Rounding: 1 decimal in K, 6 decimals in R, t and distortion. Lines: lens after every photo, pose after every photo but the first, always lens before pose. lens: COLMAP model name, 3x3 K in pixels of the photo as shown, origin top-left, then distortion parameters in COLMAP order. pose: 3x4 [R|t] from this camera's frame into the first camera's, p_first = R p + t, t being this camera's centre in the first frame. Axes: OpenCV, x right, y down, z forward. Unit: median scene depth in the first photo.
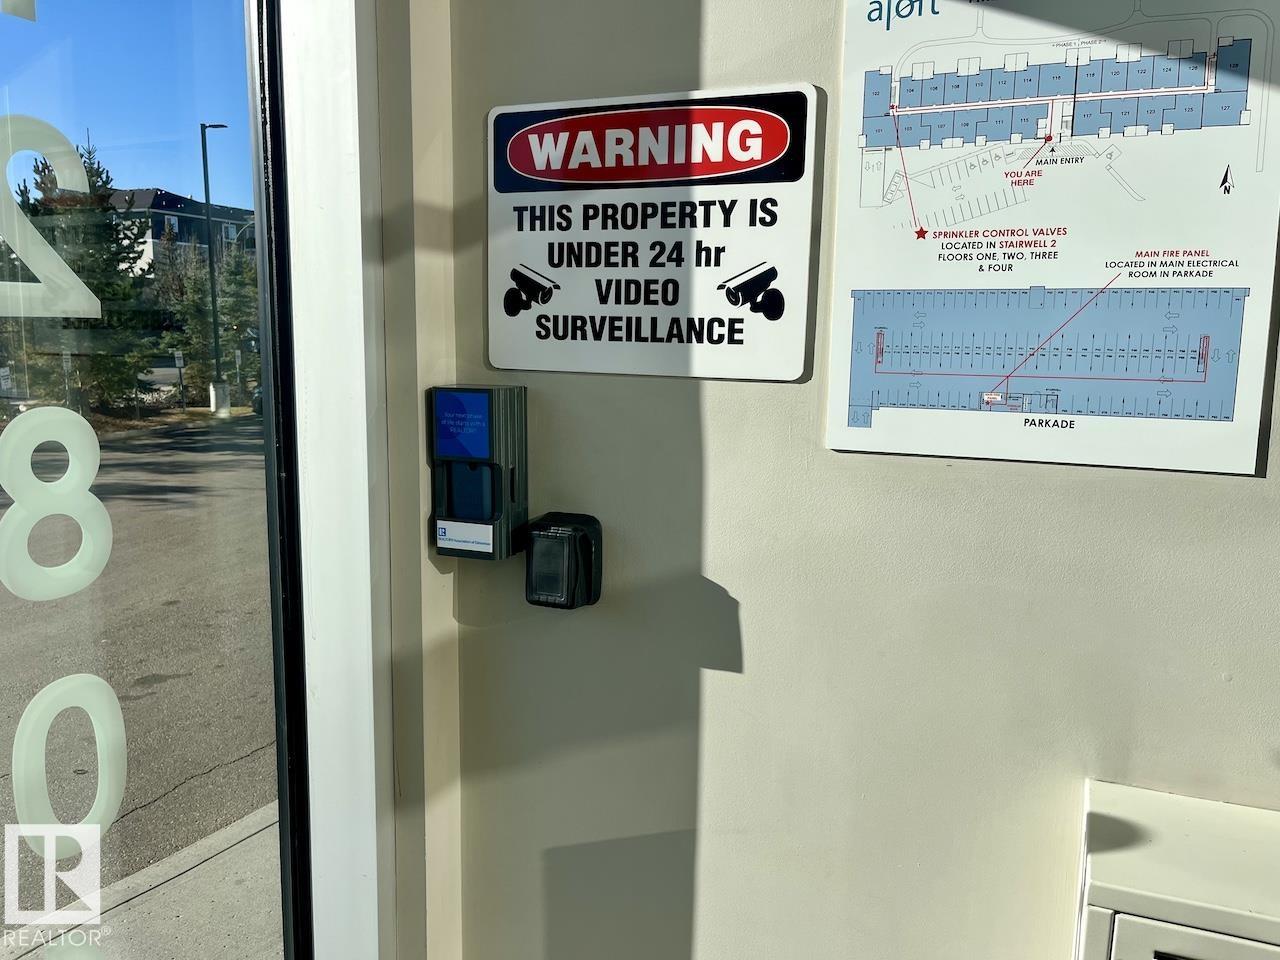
lens RADIAL K [[982.7, 0, 640.0], [0, 982.7, 480.0], [0, 0, 1]] dist [0.051606, -0.056208]
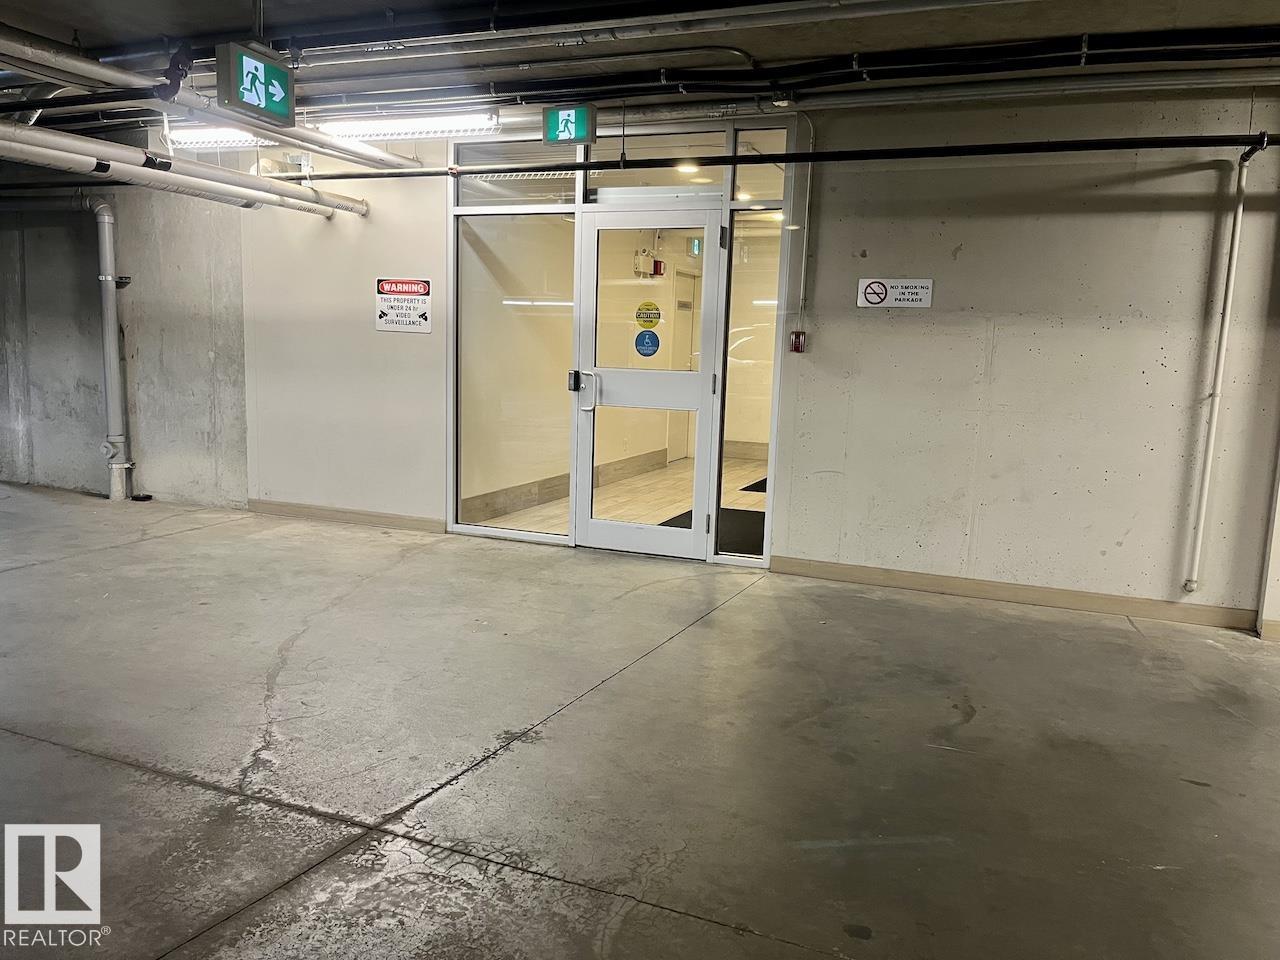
lens RADIAL K [[982.7, 0, 640.0], [0, 982.7, 480.0], [0, 0, 1]] dist [0.051606, -0.056208]
pose [[0.999674, 0.023113, -0.010863, 1.300349], [-0.023148, 0.999727, -0.003091, 0.651208], [0.010789, 0.003341, 0.999936, -4.104794]]
